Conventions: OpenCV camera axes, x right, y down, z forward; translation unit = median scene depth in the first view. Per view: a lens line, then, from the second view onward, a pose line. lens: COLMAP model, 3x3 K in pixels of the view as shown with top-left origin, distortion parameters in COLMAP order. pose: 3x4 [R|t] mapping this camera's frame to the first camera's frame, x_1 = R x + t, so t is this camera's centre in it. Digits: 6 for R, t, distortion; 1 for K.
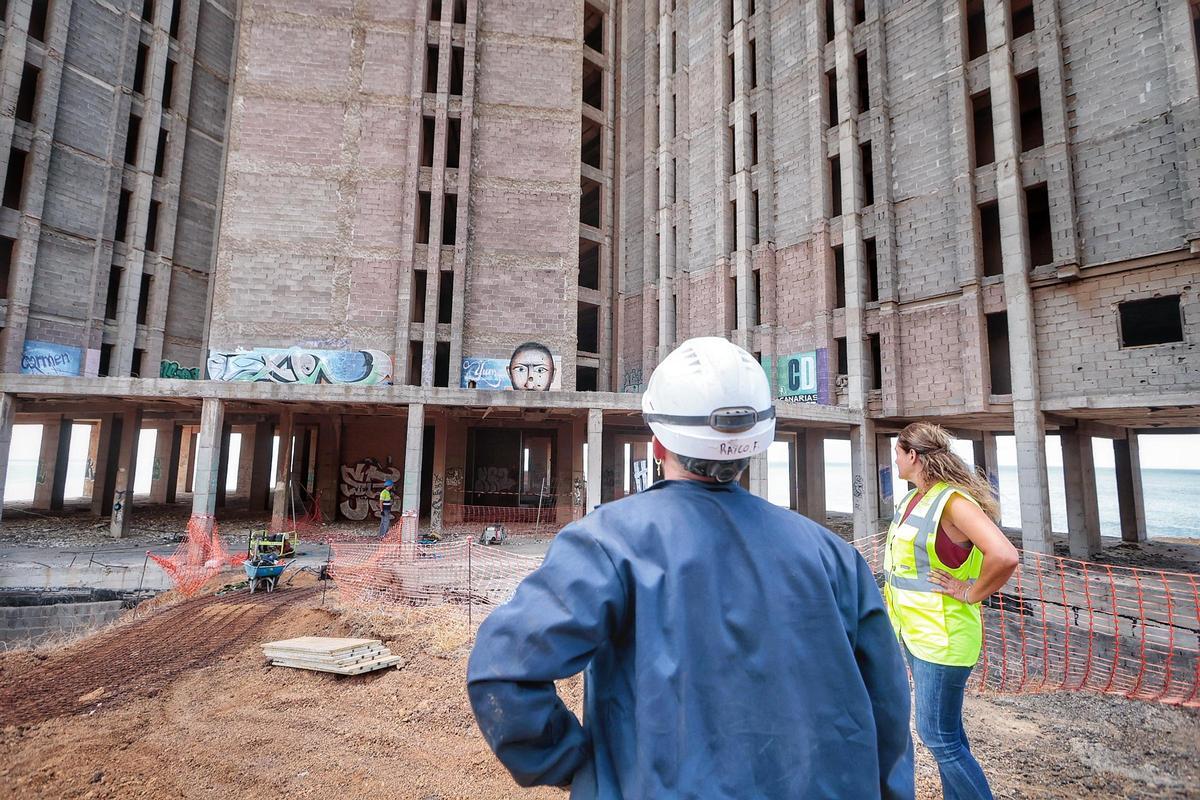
lens RADIAL K [[569.3, 0, 590.8], [0, 569.3, 390.1], [0, 0, 1]] dist [-0.004503, 0.001983]
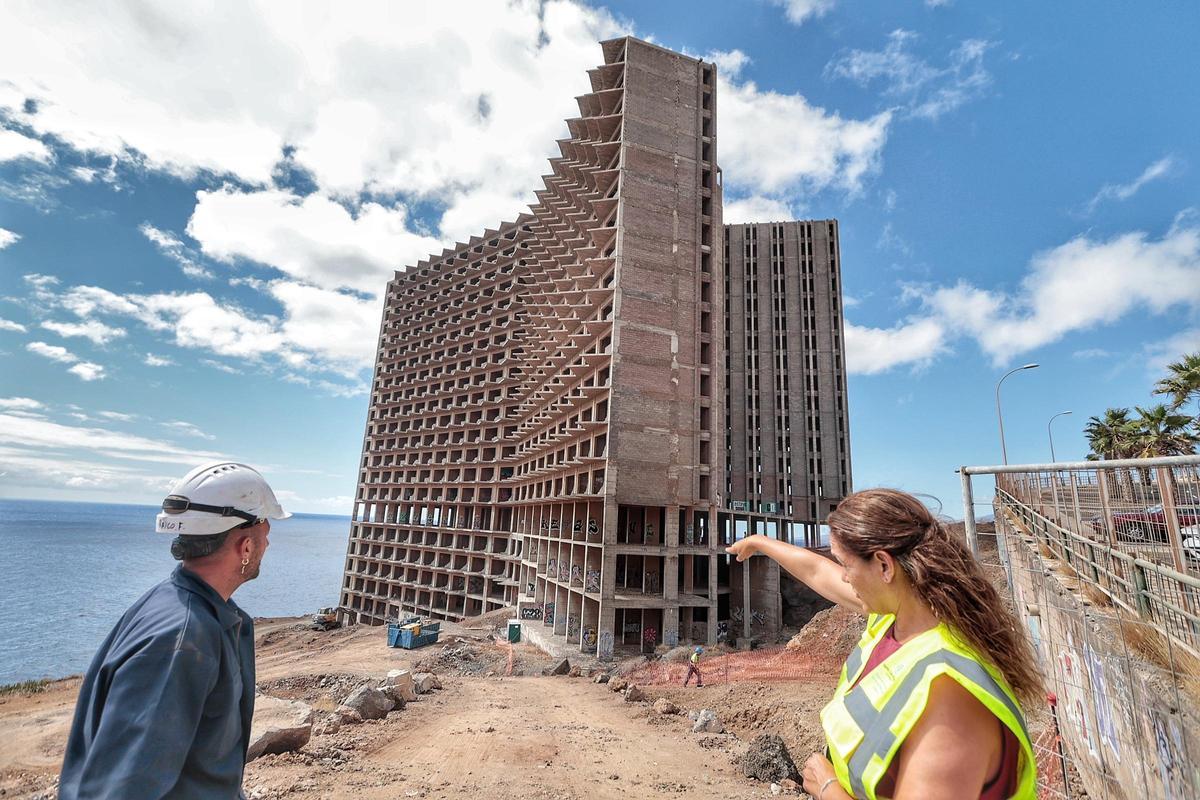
lens RADIAL K [[570.9, 0, 600.0], [0, 570.9, 390.2], [0, 0, 1]] dist [0.001327, 0.001892]
pose [[0.725178, 0.179777, 0.664678, -3.207229], [-0.116382, 0.983428, -0.139016, -0.135701], [-0.678654, 0.023455, 0.734083, -1.154897]]
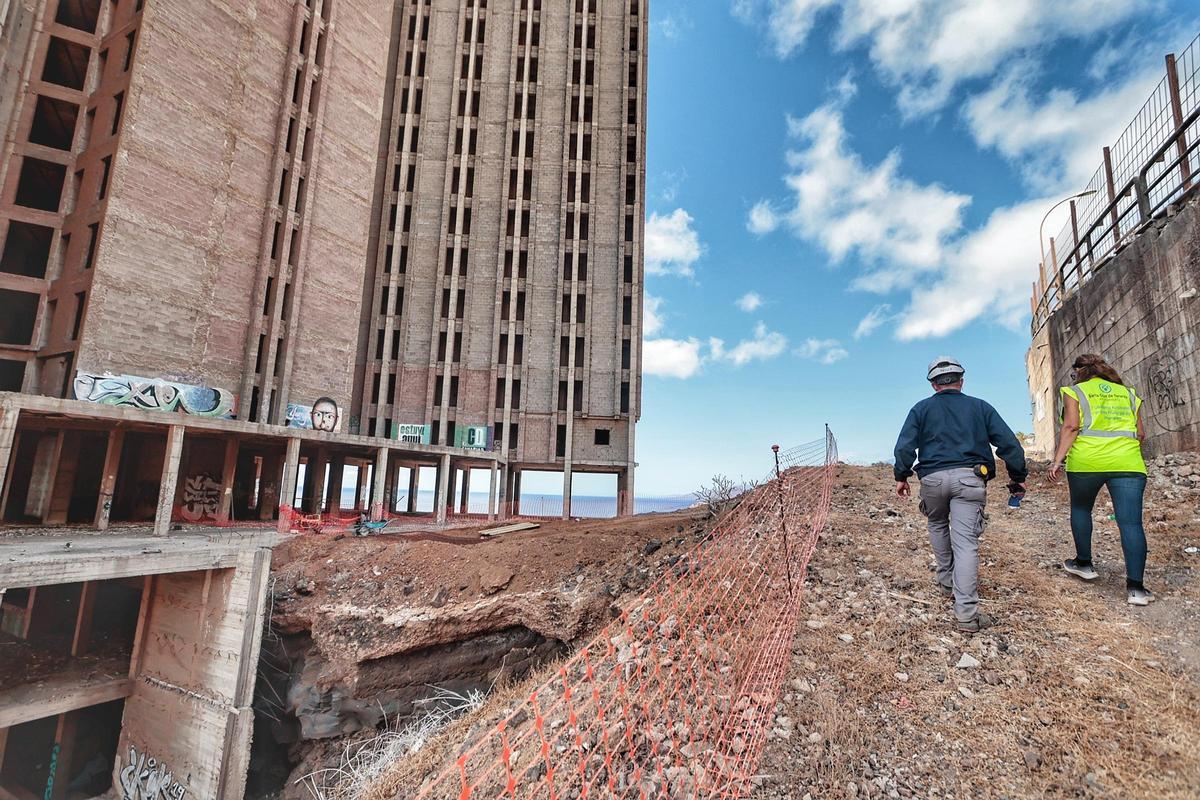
lens RADIAL K [[597.1, 0, 595.5], [0, 597.1, 387.7], [0, 0, 1]] dist [-0.000585, 0.000545]
pose [[0.570967, 0.145629, 0.807954, -1.004360], [-0.117753, 0.988493, -0.094956, -0.044709], [-0.812484, -0.040923, 0.581545, -0.498674]]
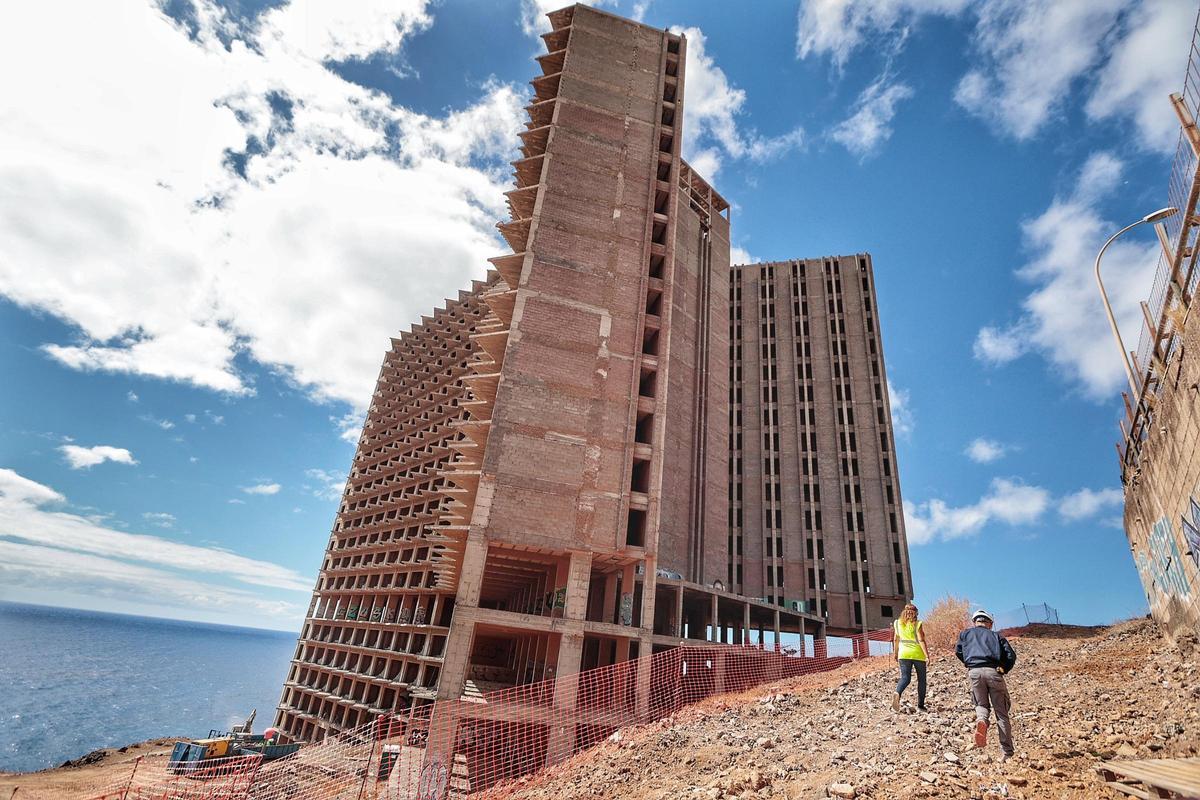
lens RADIAL K [[571.7, 0, 610.0], [0, 571.7, 395.0], [0, 0, 1]] dist [0.001118, 0.000396]
pose [[0.783648, 0.318021, 0.533628, -2.226271], [-0.153439, 0.931496, -0.329805, 0.068554], [-0.601957, 0.176572, 0.778762, -0.911748]]
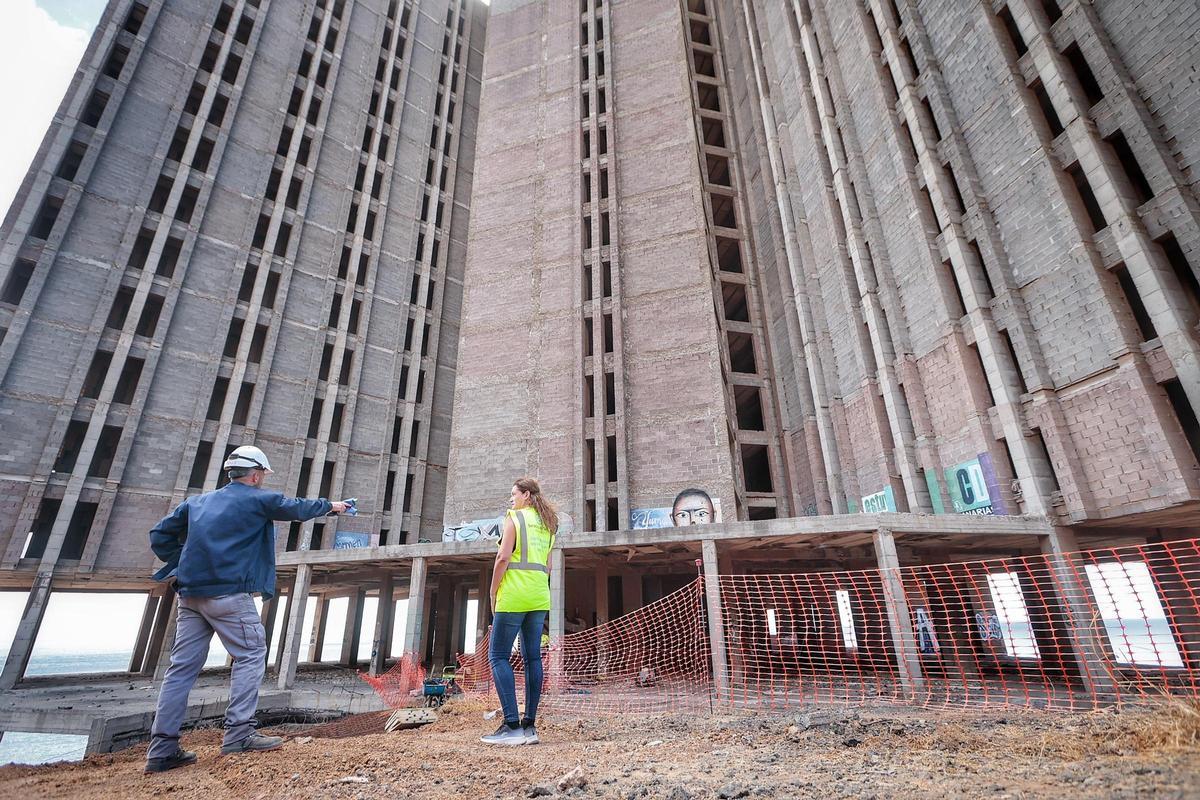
lens RADIAL K [[569.2, 0, 596.6], [0, 569.2, 388.8], [0, 0, 1]] dist [-0.004223, 0.002216]
pose [[0.907821, -0.192660, -0.372483, 0.177469], [0.081713, 0.952463, -0.293492, 0.038490], [0.411320, 0.236002, 0.880408, -0.062420]]
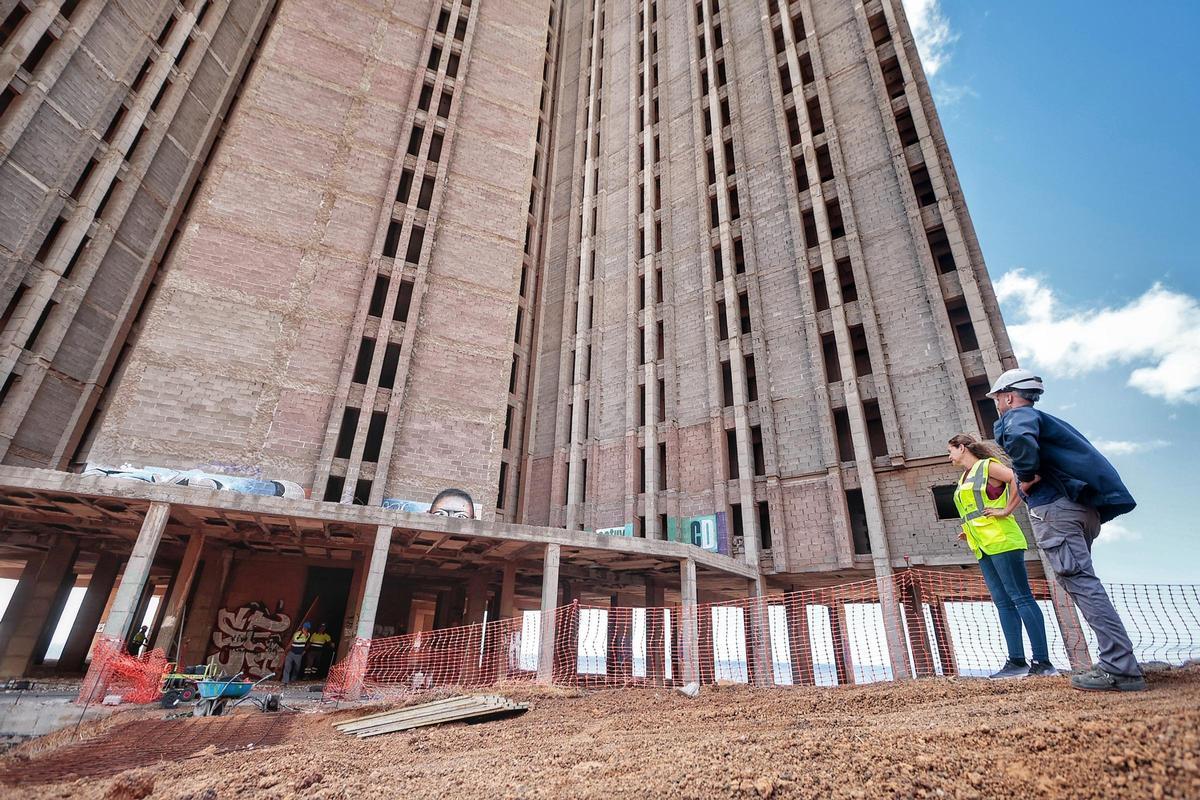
lens RADIAL K [[570.1, 0, 599.9], [0, 570.1, 388.8], [0, 0, 1]] dist [-0.006694, 0.004229]
pose [[0.956506, 0.133210, 0.259521, -0.149660], [-0.046198, 0.947594, -0.316121, 0.059704], [-0.288031, 0.290382, 0.912533, -0.066164]]
